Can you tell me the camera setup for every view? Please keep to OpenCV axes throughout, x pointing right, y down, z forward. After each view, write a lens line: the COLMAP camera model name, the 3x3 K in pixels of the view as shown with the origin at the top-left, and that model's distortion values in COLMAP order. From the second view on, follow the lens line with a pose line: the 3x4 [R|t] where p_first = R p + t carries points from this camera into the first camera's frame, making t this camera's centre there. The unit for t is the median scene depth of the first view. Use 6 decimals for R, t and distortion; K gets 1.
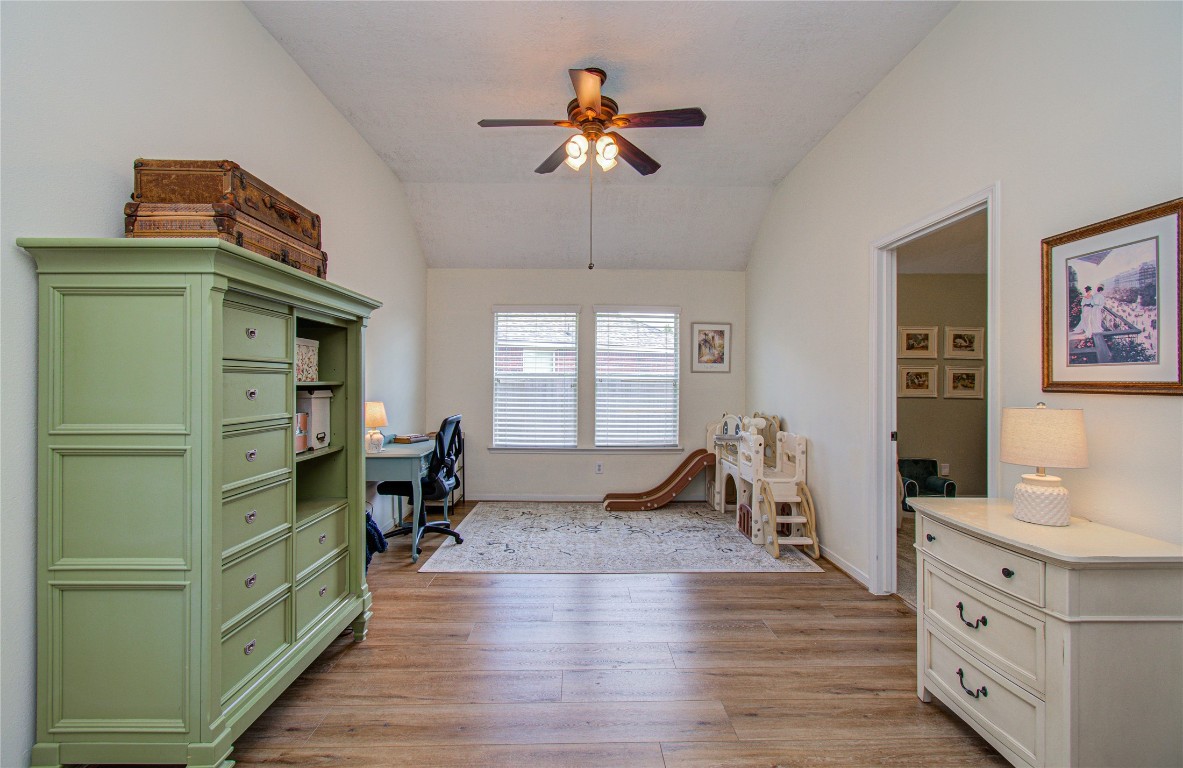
lens RADIAL K [[495.2, 0, 603.5], [0, 495.2, 380.9], [0, 0, 1]] dist [-0.000641, 0.015478]
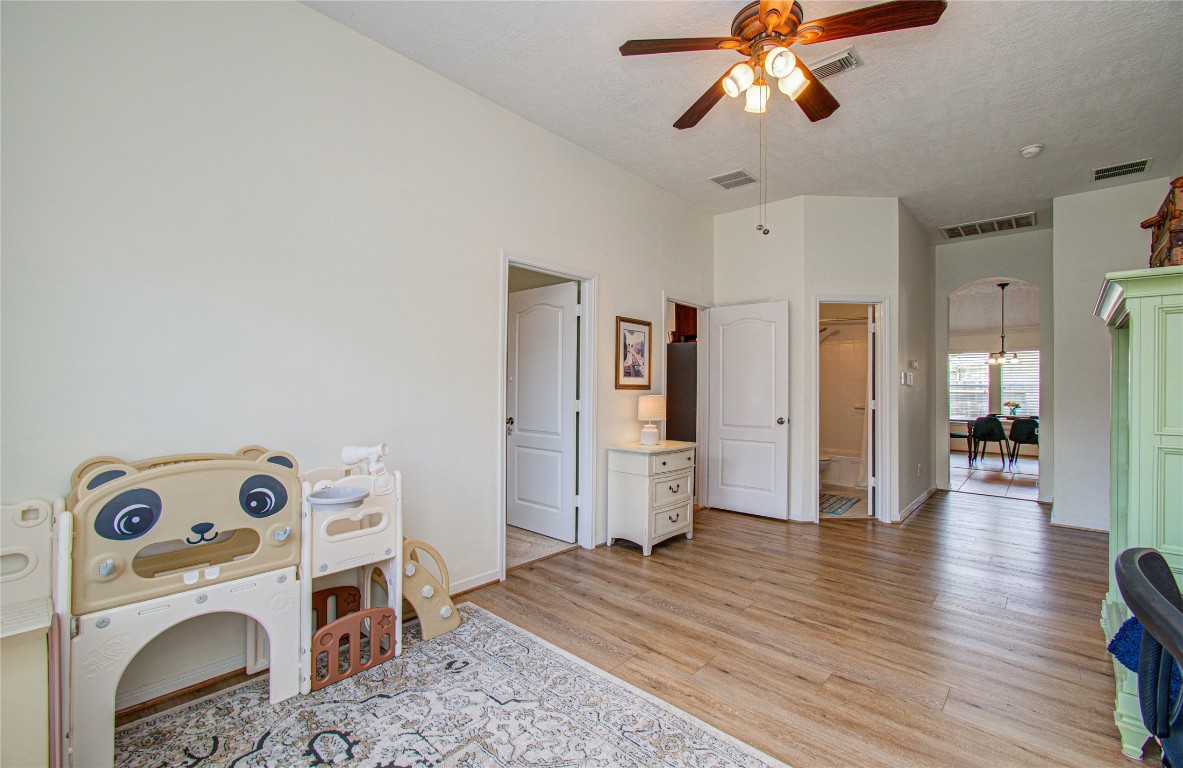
lens RADIAL K [[532.8, 0, 586.3], [0, 532.8, 388.7], [0, 0, 1]] dist [-0.000900, 0.000004]
pose [[-0.708674, -0.014432, 0.705389, -0.310471], [-0.014286, 0.999879, 0.006105, 0.004942], [-0.705392, -0.005750, -0.708794, 1.361047]]
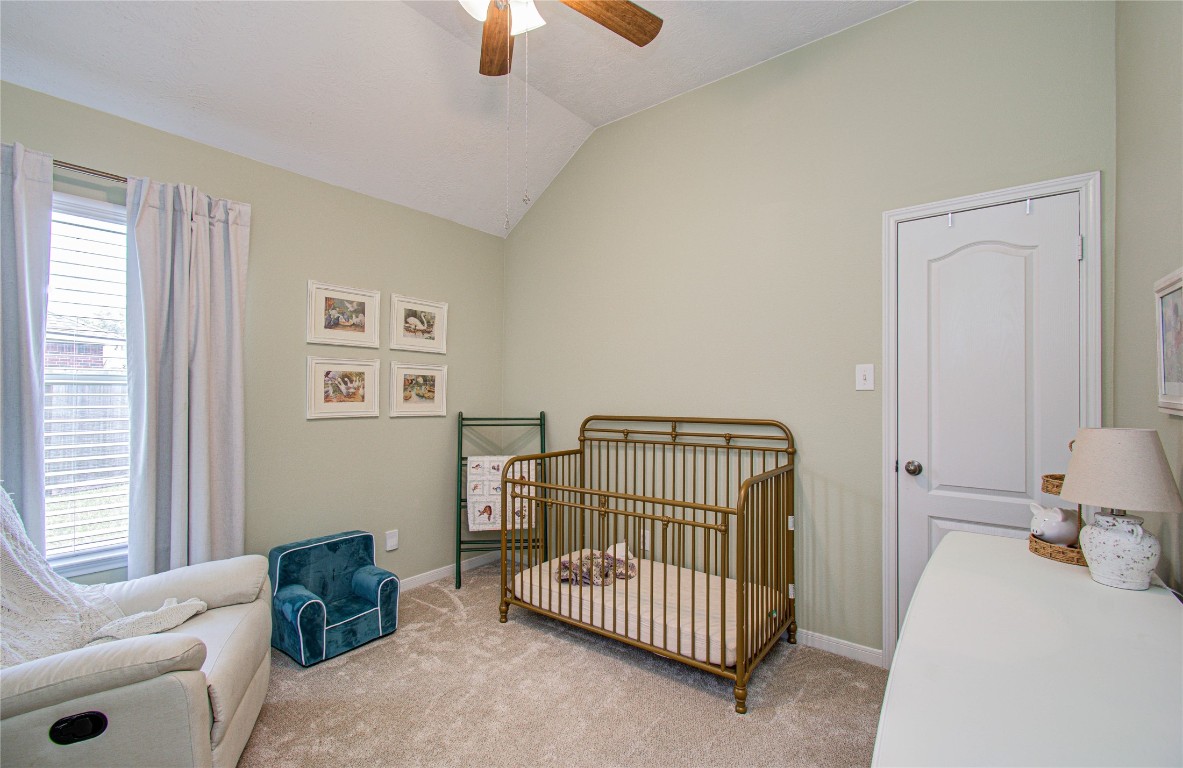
lens RADIAL K [[532.8, 0, 586.3], [0, 532.8, 388.7], [0, 0, 1]] dist [-0.000900, 0.000004]
pose [[0.631263, 0.000166, 0.775569, 0.516178], [-0.007122, 0.999959, 0.005583, -0.005715], [-0.775536, -0.009048, 0.631238, 0.638285]]
